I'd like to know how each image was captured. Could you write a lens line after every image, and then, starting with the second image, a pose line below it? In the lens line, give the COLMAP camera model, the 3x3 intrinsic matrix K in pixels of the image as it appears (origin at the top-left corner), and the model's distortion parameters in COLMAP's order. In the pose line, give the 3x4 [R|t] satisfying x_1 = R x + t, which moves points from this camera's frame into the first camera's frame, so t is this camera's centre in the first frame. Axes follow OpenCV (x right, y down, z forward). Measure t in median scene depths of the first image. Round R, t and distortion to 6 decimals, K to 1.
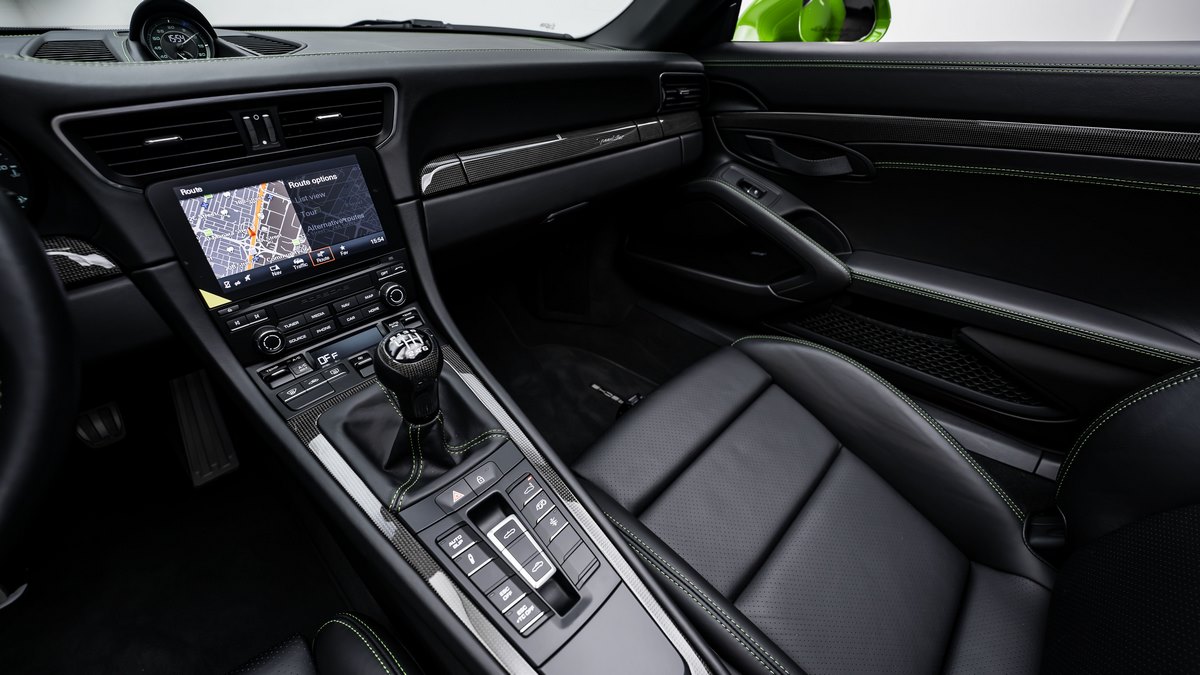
lens RADIAL K [[491.1, 0, 601.4], [0, 491.1, 334.4], [0, 0, 1]] dist [-0.031725, 0.000376]
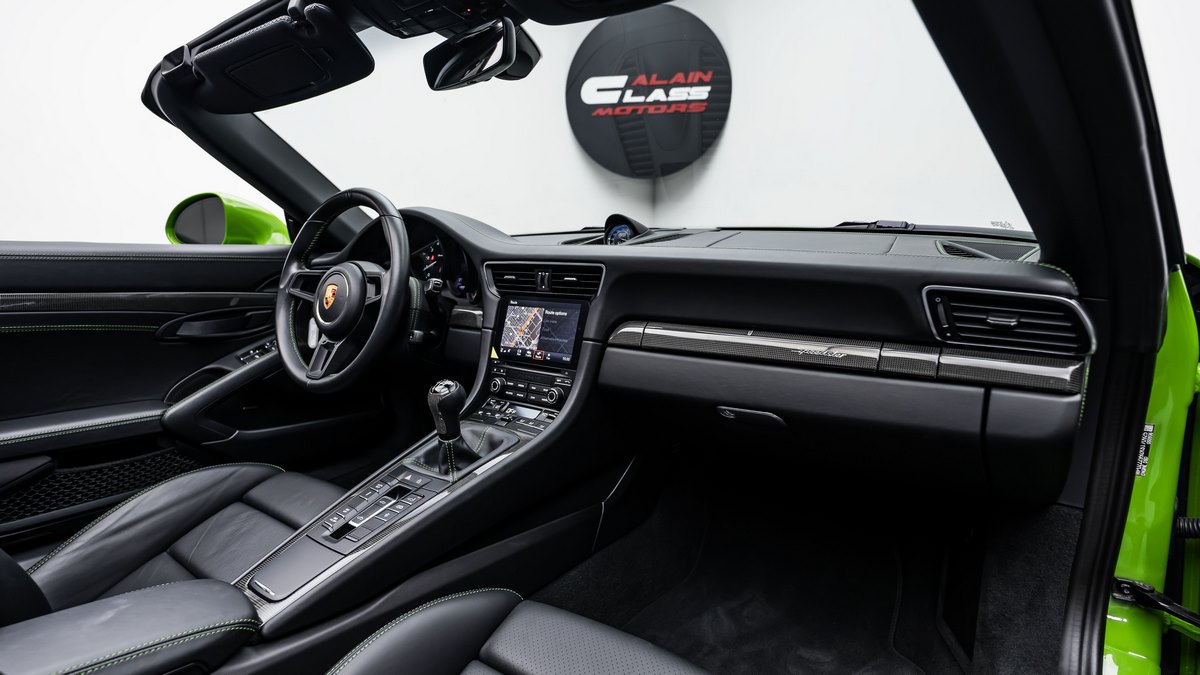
lens RADIAL K [[633.0, 0, 599.5], [0, 633.0, 336.0], [0, 0, 1]] dist [-0.005231, -0.001673]
pose [[0.093794, 0.153079, -0.983753, 1.453149], [-0.521914, 0.849014, 0.082351, -0.476600], [0.847826, 0.505710, 0.159527, 0.777591]]
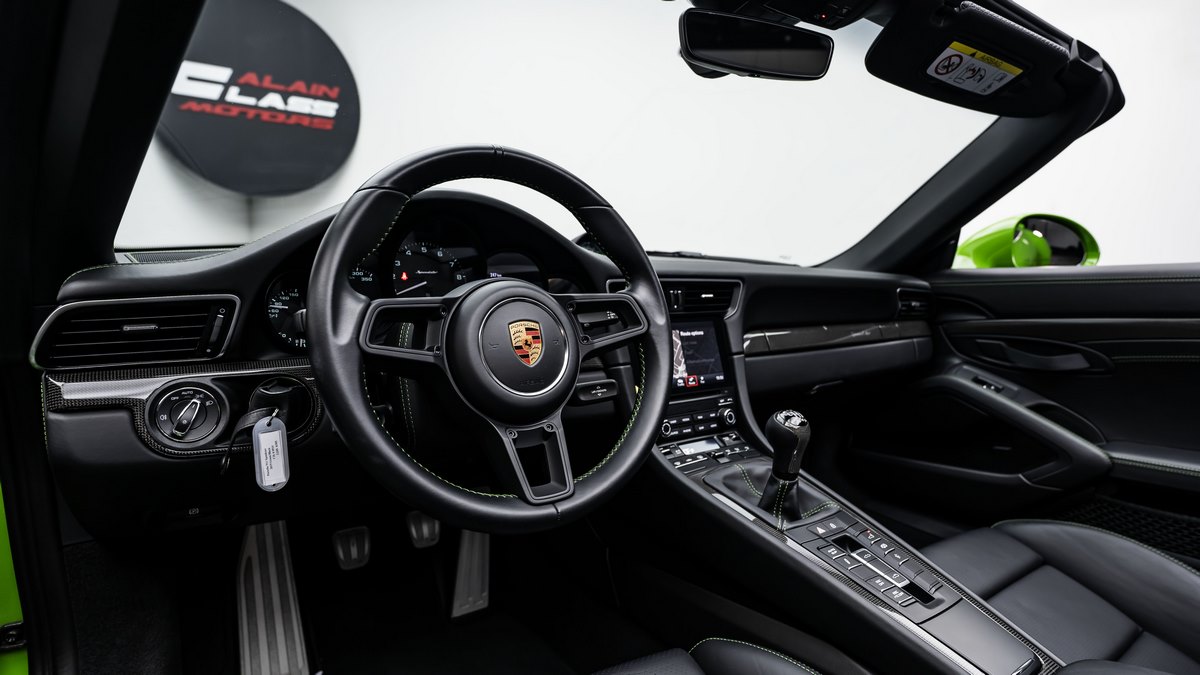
lens RADIAL K [[633.0, 0, 595.6], [0, 633.0, 334.0], [0, 0, 1]] dist [-0.005231, -0.001673]
pose [[0.978623, 0.029802, -0.203490, -0.459902], [-0.118631, 0.890045, -0.440167, 0.563595], [0.167997, 0.454897, 0.874554, -0.746140]]
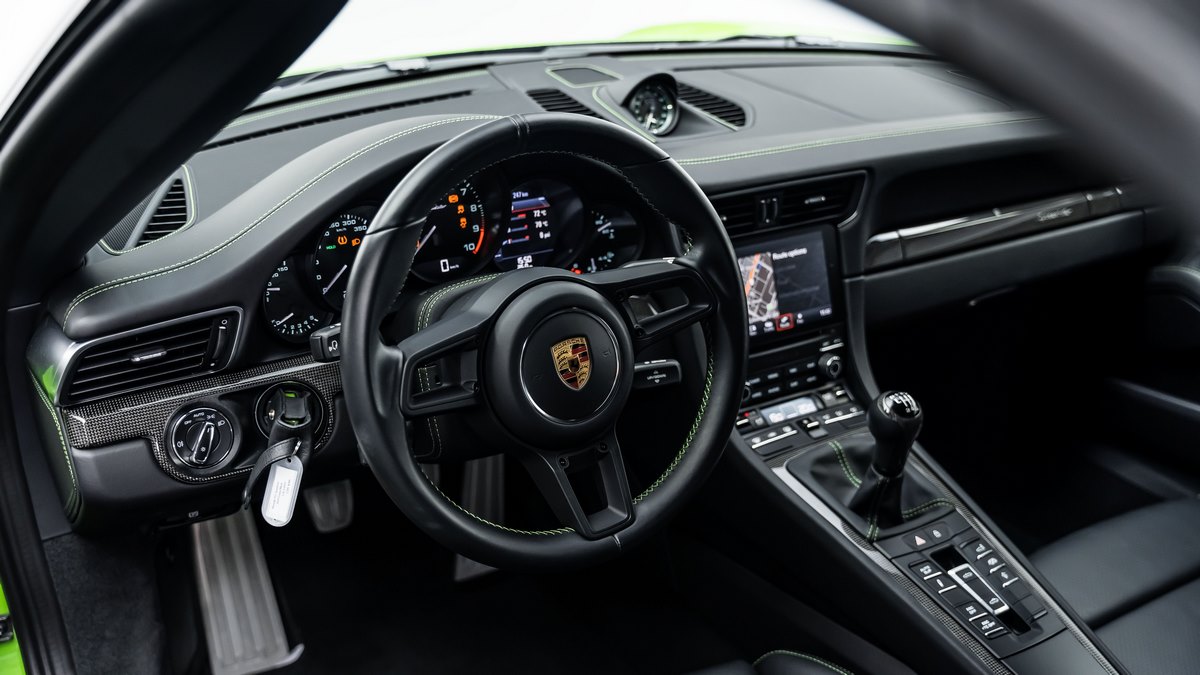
lens RADIAL K [[1220.5, 0, 601.9], [0, 1220.5, 358.7], [0, 0, 1]] dist [-0.007386, 0.000000]
pose [[0.967905, 0.112572, -0.224694, -0.340448], [-0.145748, 0.979796, -0.136955, 0.333620], [0.204737, 0.165308, 0.964757, -1.608835]]
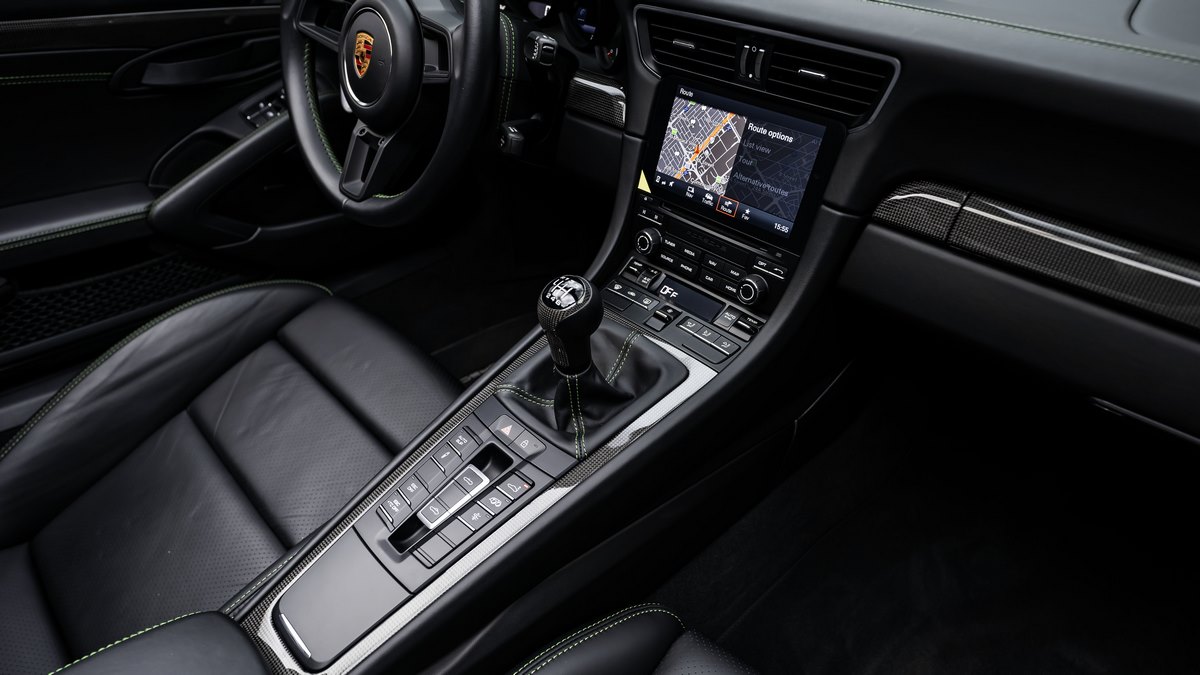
lens RADIAL K [[752.0, 0, 596.5], [0, 752.0, 336.6], [0, 0, 1]] dist [0.019240, -0.002534]
pose [[-0.071960, 0.568532, -0.819508, 0.694873], [-0.533246, 0.672424, 0.513317, -0.564836], [0.842894, 0.473938, 0.254780, 0.537813]]
